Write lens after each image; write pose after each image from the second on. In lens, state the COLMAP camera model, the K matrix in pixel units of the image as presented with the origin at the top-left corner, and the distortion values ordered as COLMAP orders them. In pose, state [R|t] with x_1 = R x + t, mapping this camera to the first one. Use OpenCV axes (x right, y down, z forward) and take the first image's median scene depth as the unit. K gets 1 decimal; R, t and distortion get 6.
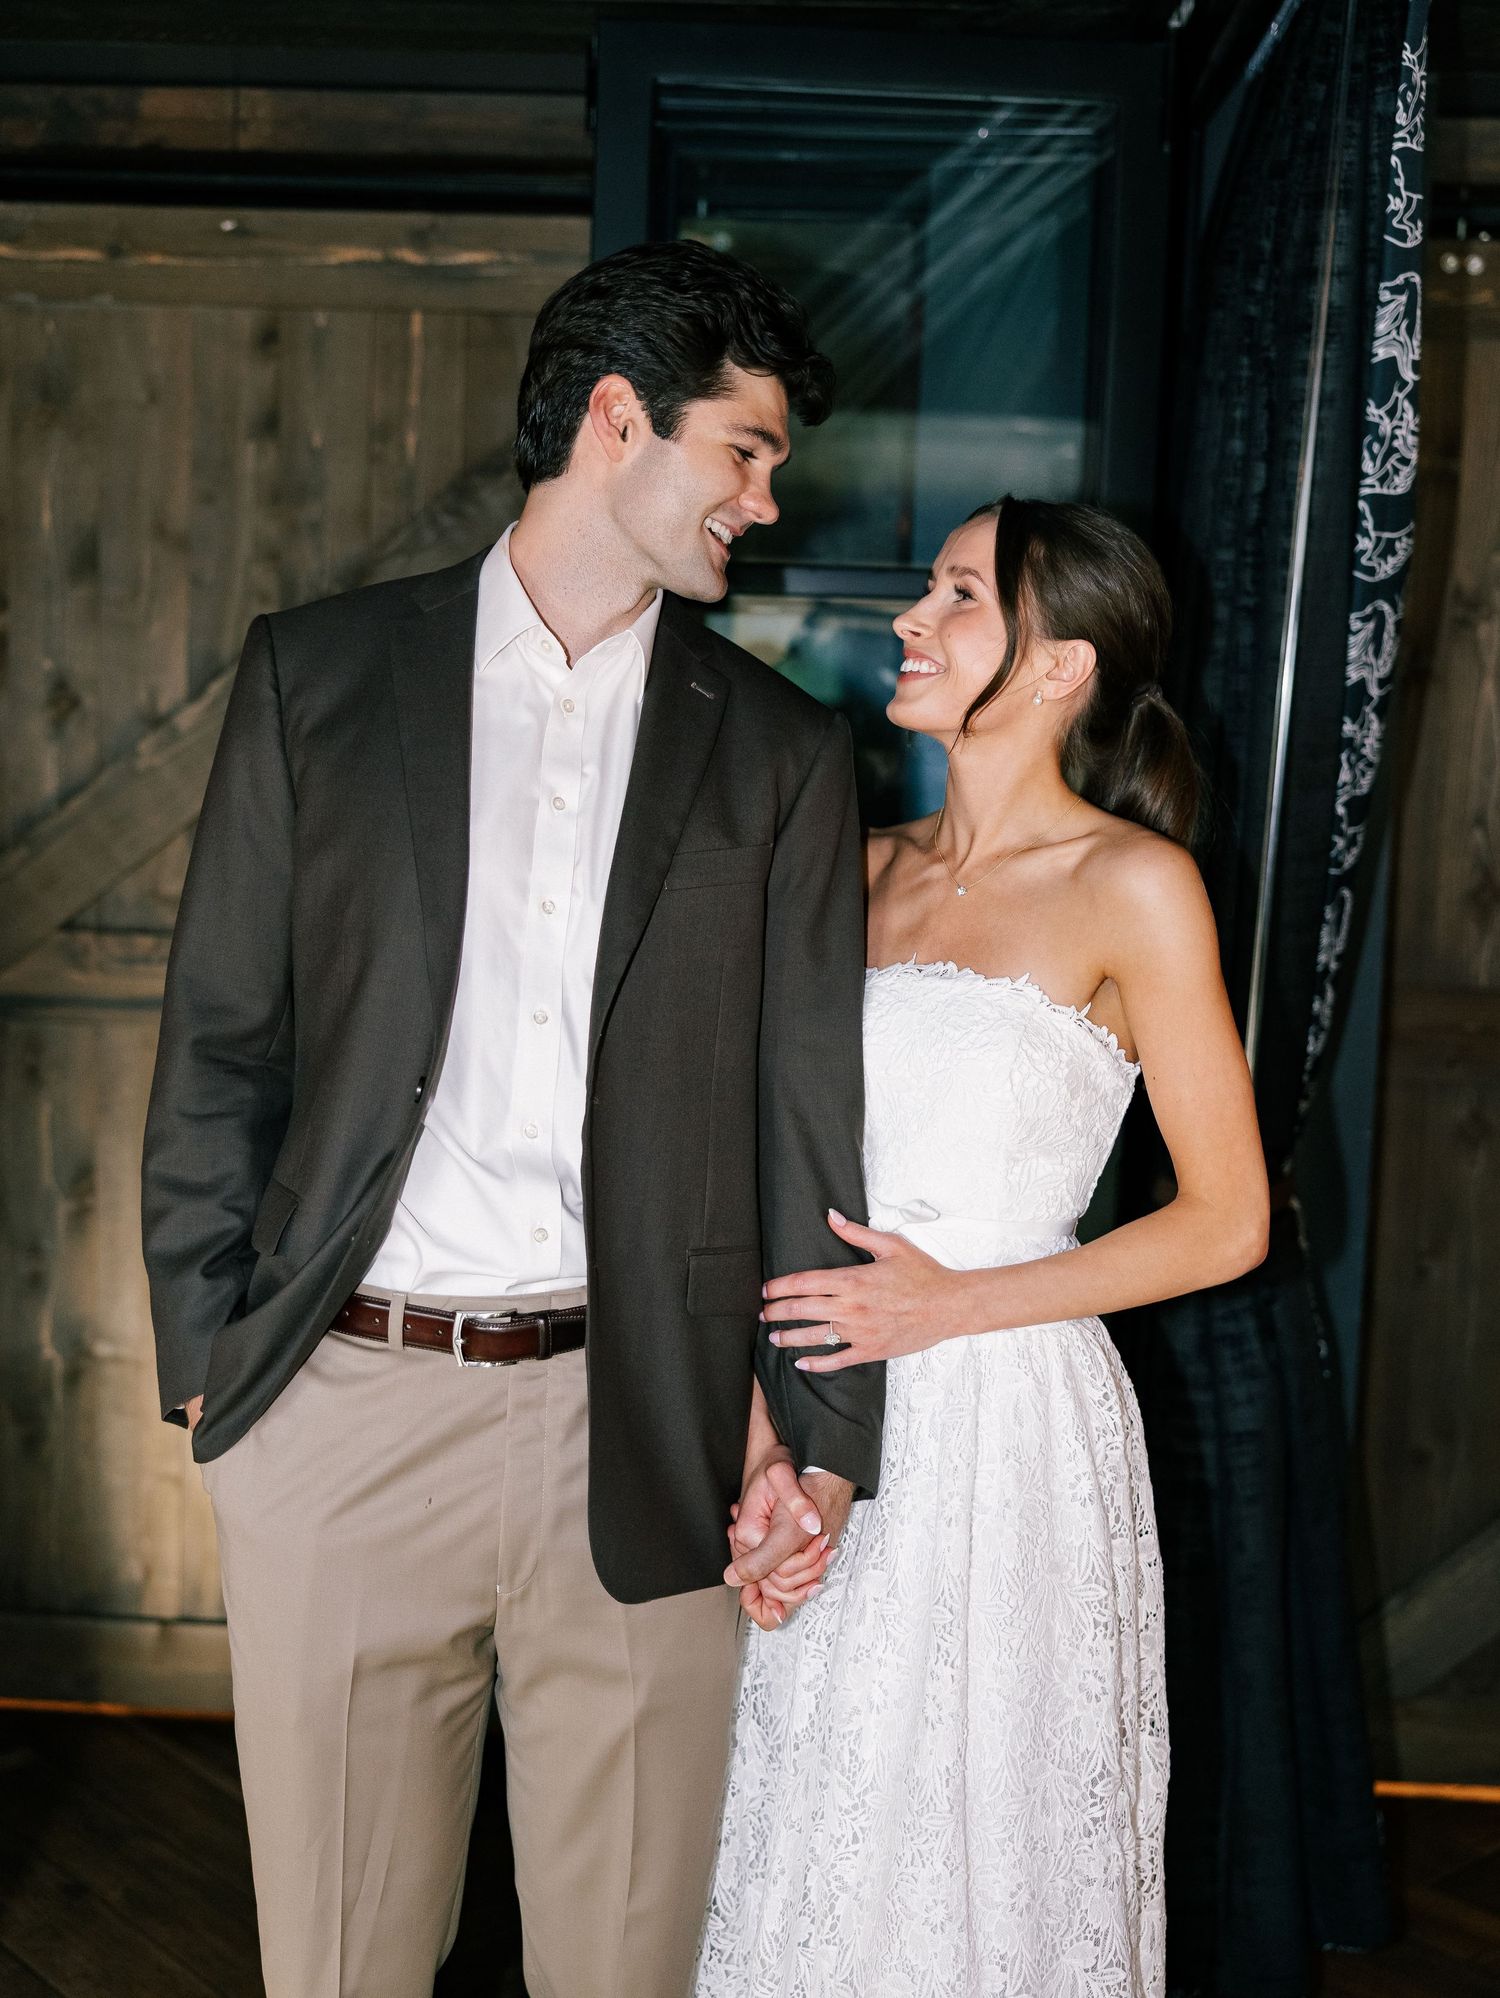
lens RADIAL K [[2276.0, 0, 752.5], [0, 2276.0, 1001.8], [0, 0, 1]] dist [0.019325, 0.000000]
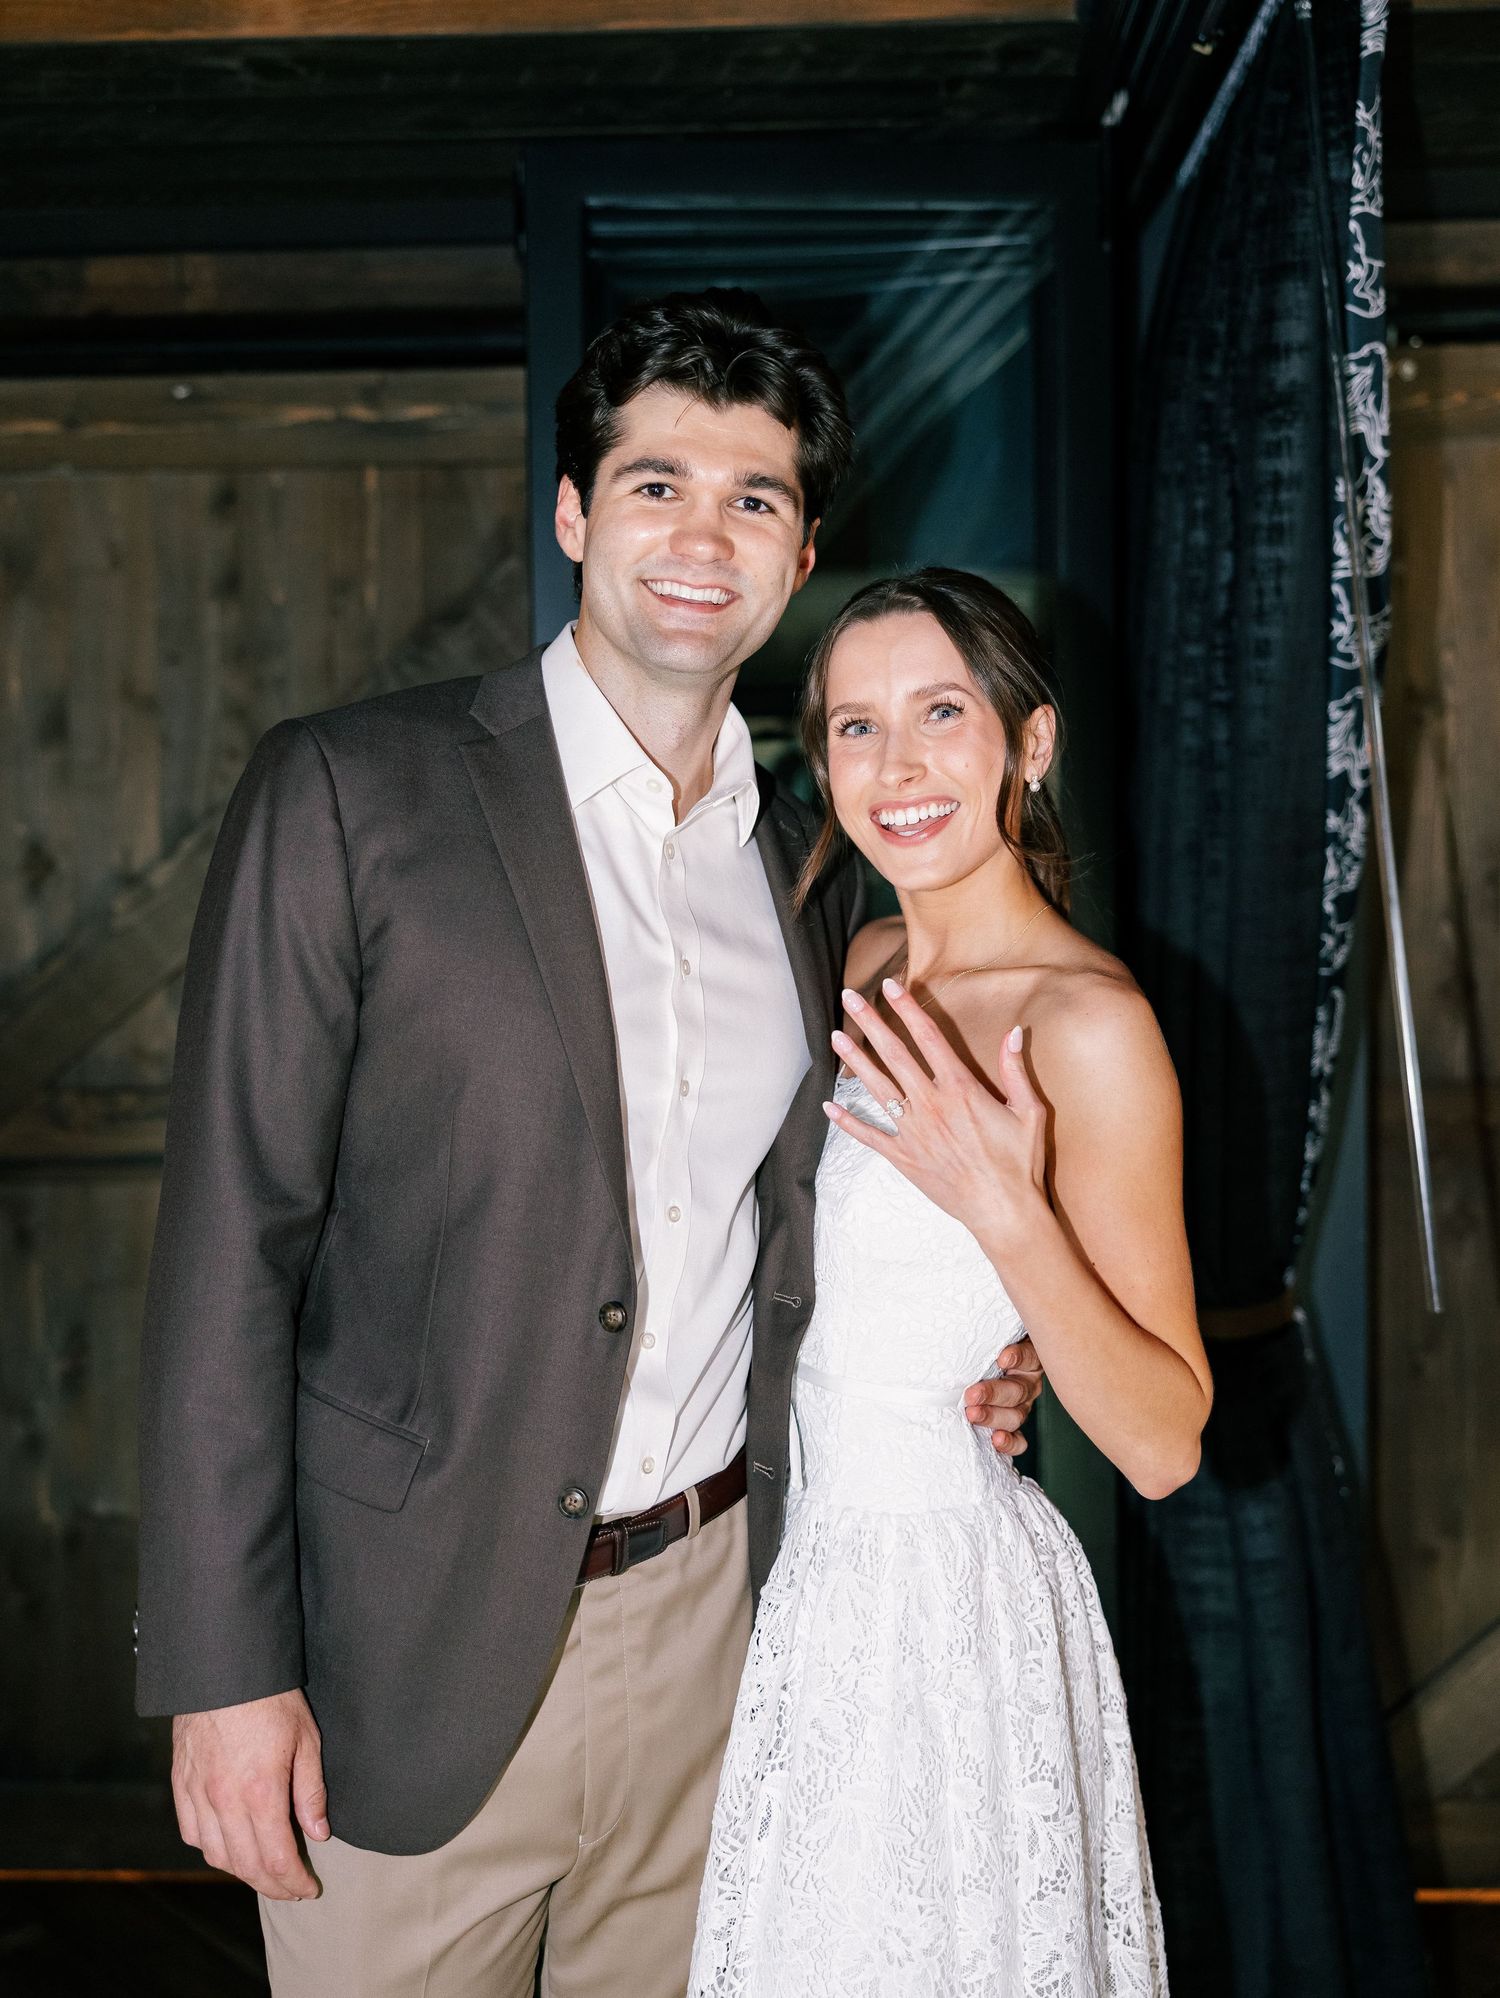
lens RADIAL K [[1909.7, 0, 747.4], [0, 1909.7, 999.4], [0, 0, 1]] dist [0.023900, 0.000000]
pose [[0.998831, -0.048278, -0.002284, 0.012092], [0.048070, 0.997222, -0.056902, -0.010488], [0.005025, 0.056726, 0.998377, 0.180574]]
